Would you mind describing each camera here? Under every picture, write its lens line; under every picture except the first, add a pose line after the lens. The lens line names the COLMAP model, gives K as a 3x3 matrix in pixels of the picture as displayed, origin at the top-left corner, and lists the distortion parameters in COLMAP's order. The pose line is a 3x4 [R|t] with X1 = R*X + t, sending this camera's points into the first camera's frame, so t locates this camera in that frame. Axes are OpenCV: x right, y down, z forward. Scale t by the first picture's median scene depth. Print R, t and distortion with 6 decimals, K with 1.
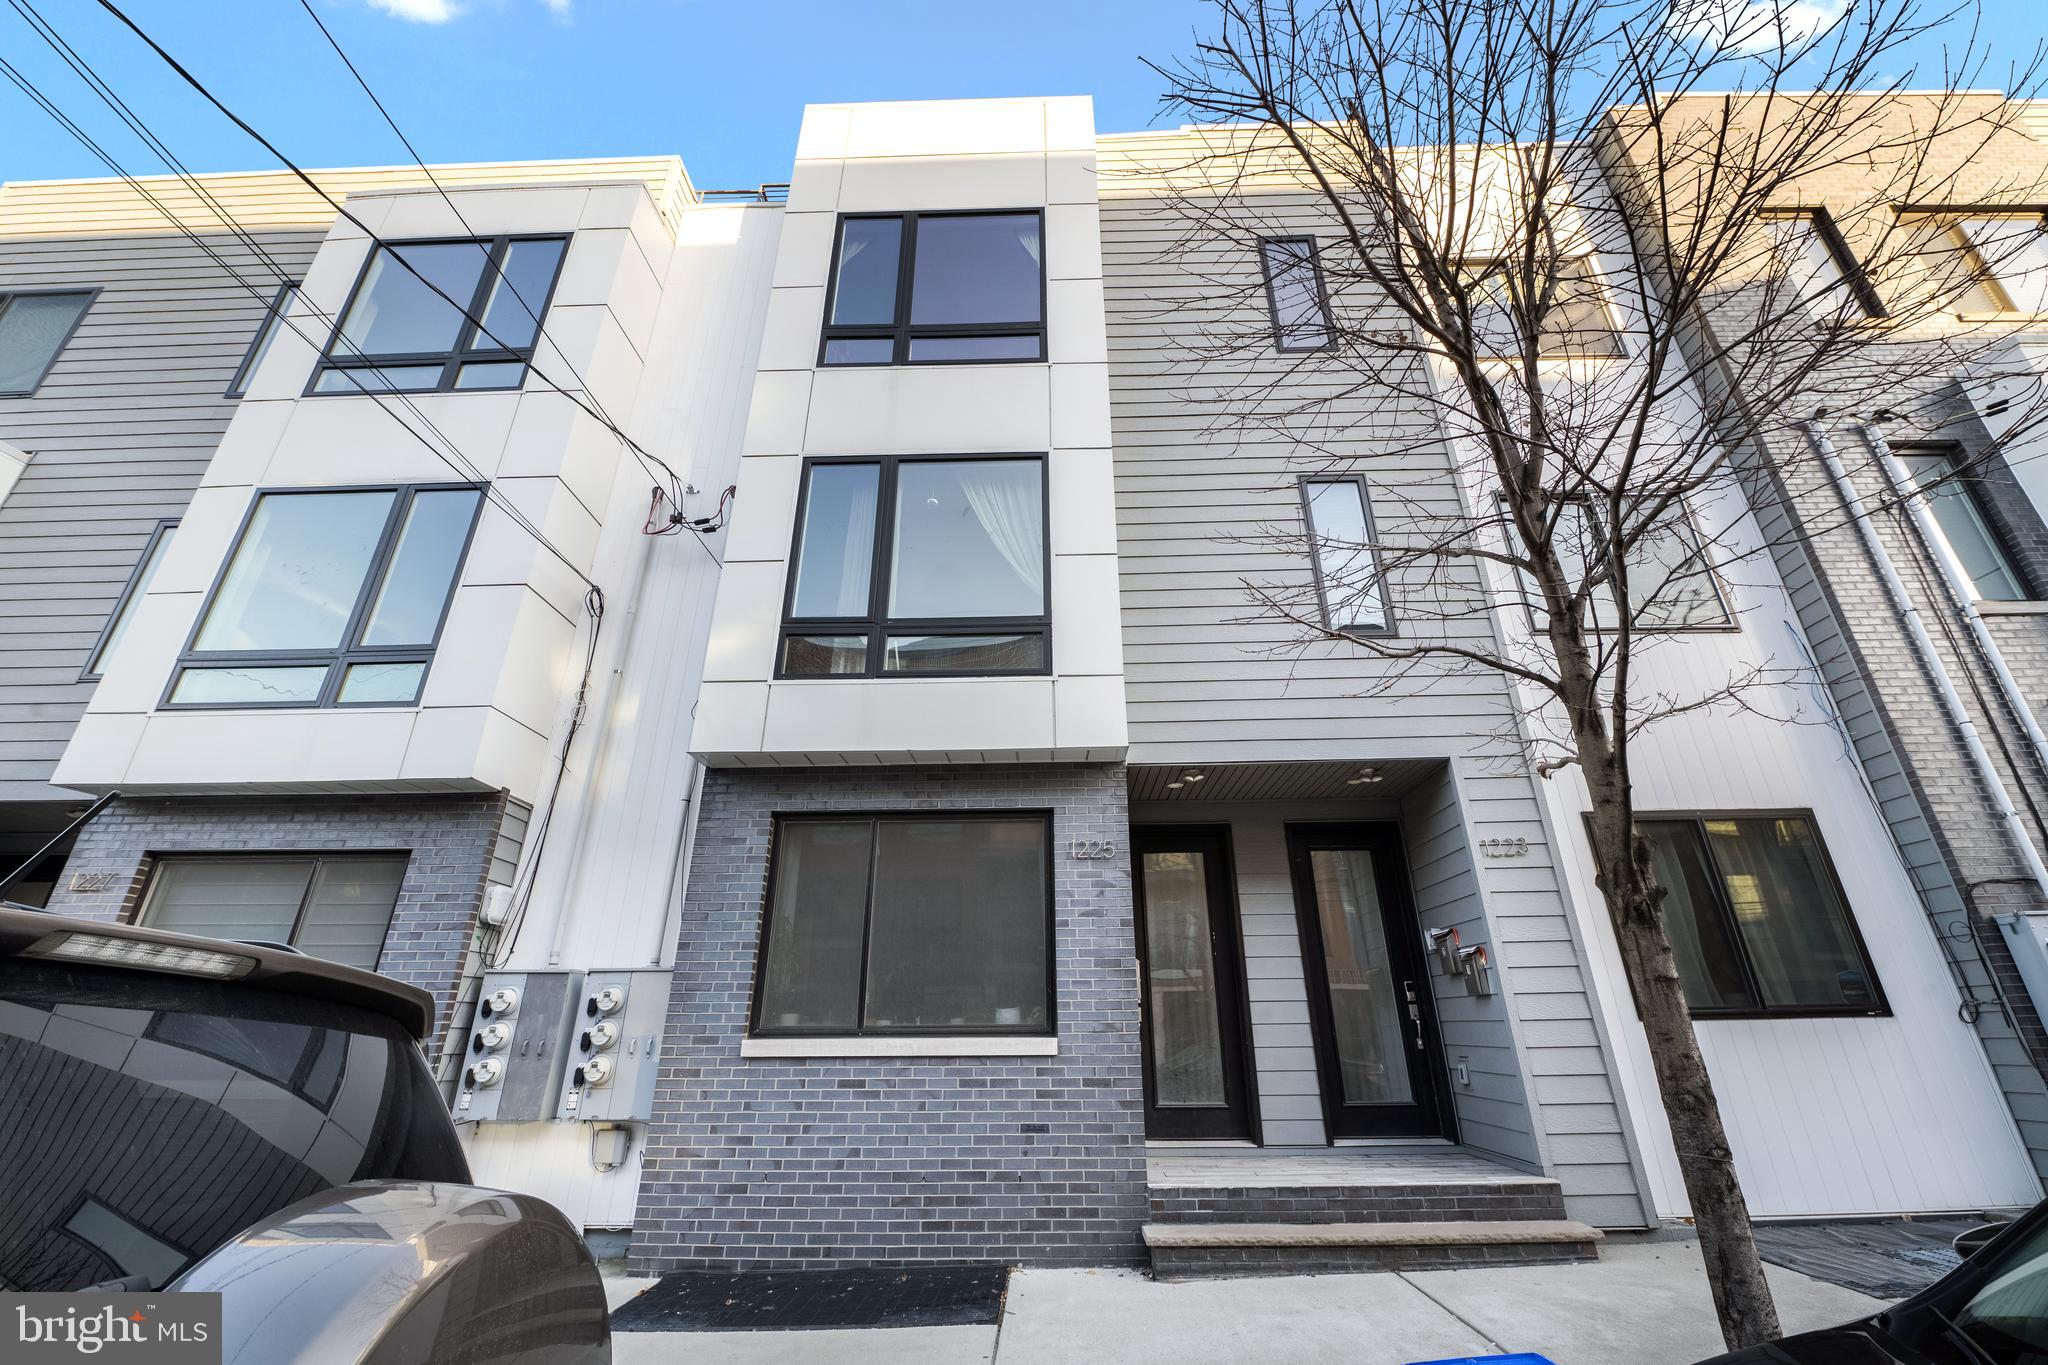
lens RADIAL K [[801.5, 0, 1036.4], [0, 801.5, 684.2], [0, 0, 1]] dist [-0.005586, 0.000992]
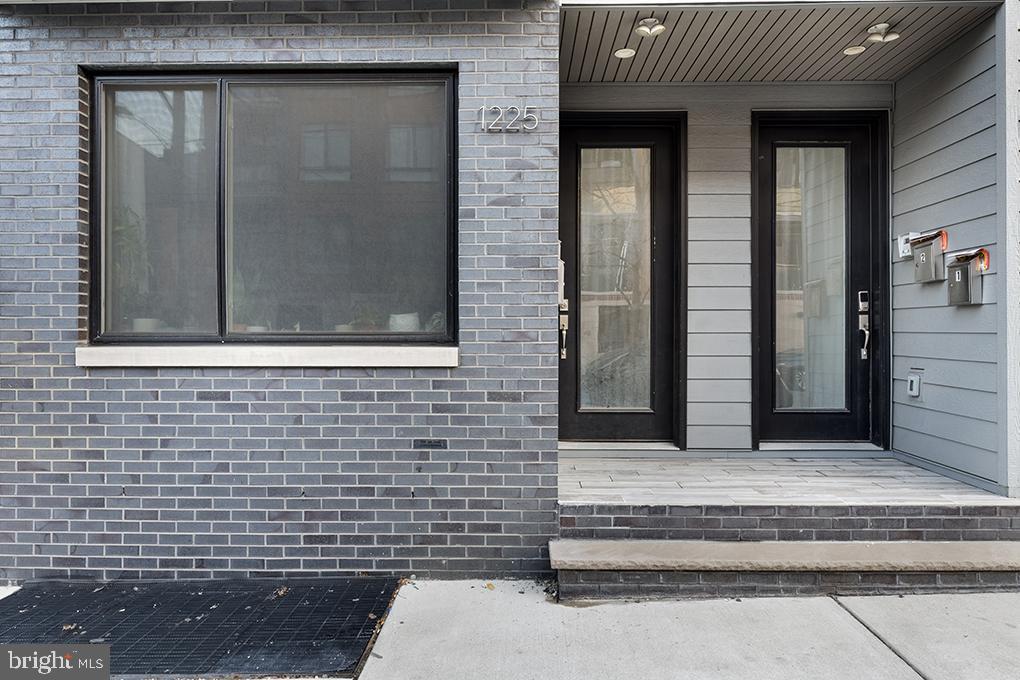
lens RADIAL K [[622.6, 0, 516.6], [0, 622.6, 333.6], [0, 0, 1]] dist [0.001881, -0.002489]
pose [[0.999923, 0.007010, 0.010219, 0.080774], [-0.010502, 0.917069, 0.398589, 0.174174], [-0.006577, -0.398666, 0.917073, 0.421894]]
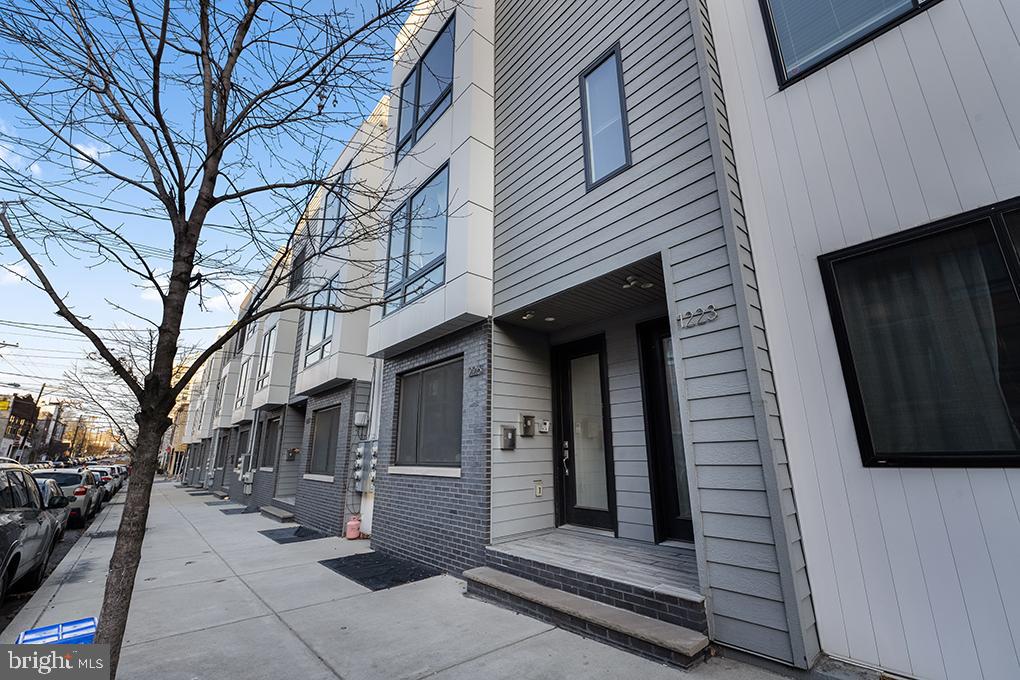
lens RADIAL K [[416.0, 0, 513.6], [0, 416.0, 336.9], [0, 0, 1]] dist [-0.005946, 0.000008]
pose [[0.675389, -0.200295, -0.709741, 0.907362], [0.301407, 0.953330, 0.017781, 0.157297], [0.673056, -0.225930, 0.704238, 0.451007]]
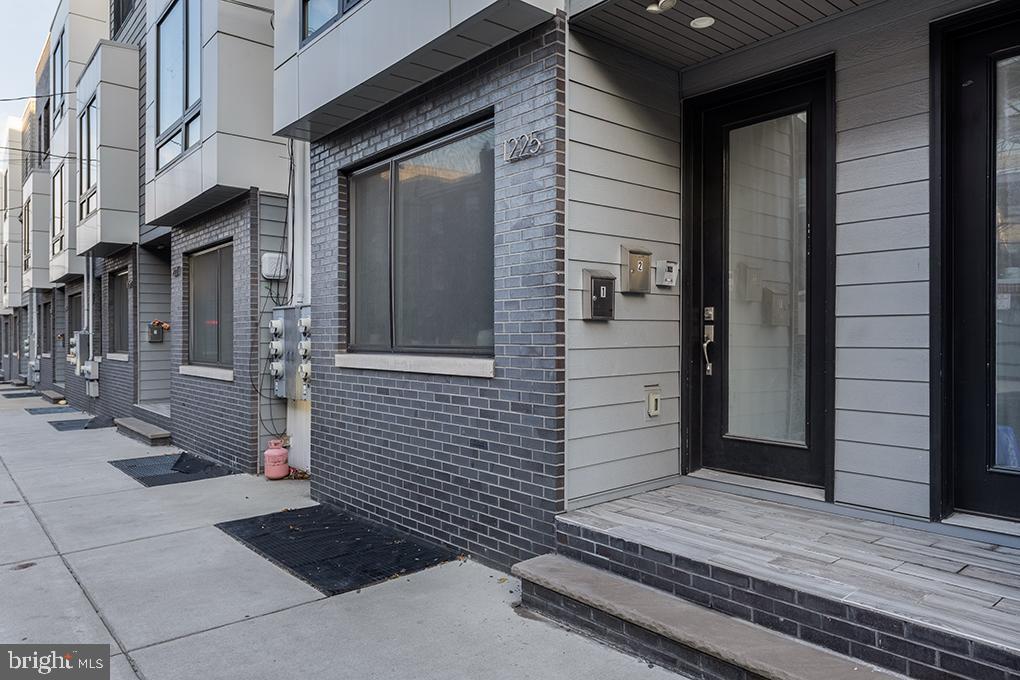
lens RADIAL K [[675.6, 0, 515.4], [0, 675.6, 334.1], [0, 0, 1]] dist [0.006536, -0.006641]
pose [[0.672512, 0.002803, -0.740081, 0.625600], [0.293431, 0.917026, 0.270114, 0.213451], [0.679431, -0.398817, 0.615888, 0.556827]]
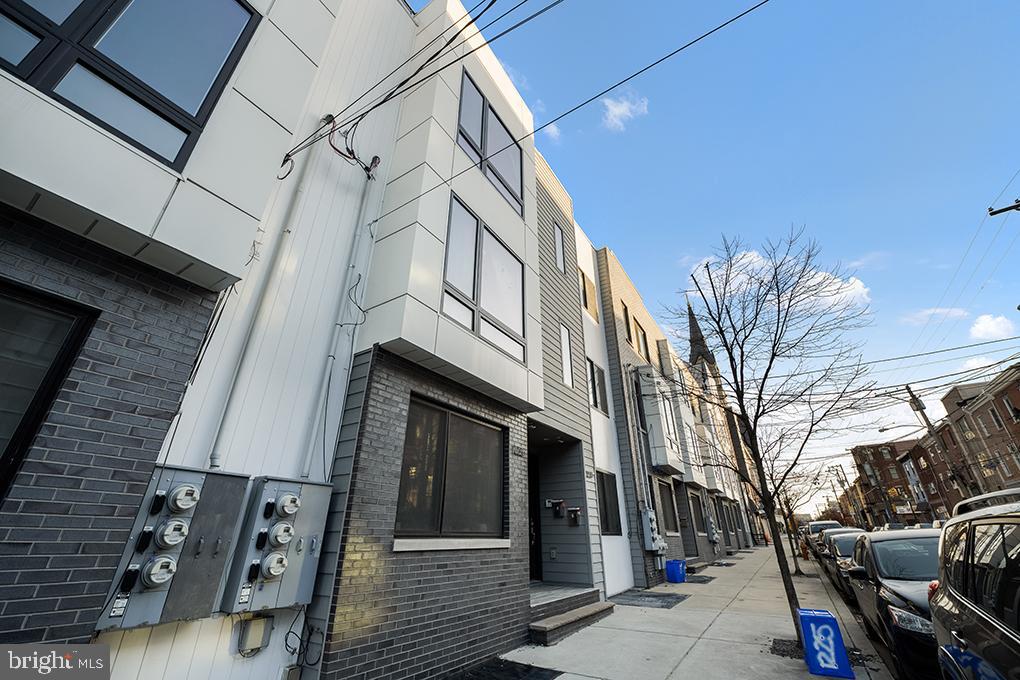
lens RADIAL K [[399.2, 0, 507.7], [0, 399.2, 340.4], [0, 0, 1]] dist [-0.005586, 0.000992]
pose [[0.524251, 0.384445, 0.759844, -0.980383], [-0.350303, 0.910659, -0.219060, 0.199961], [-0.776176, -0.151333, 0.612086, 0.447748]]
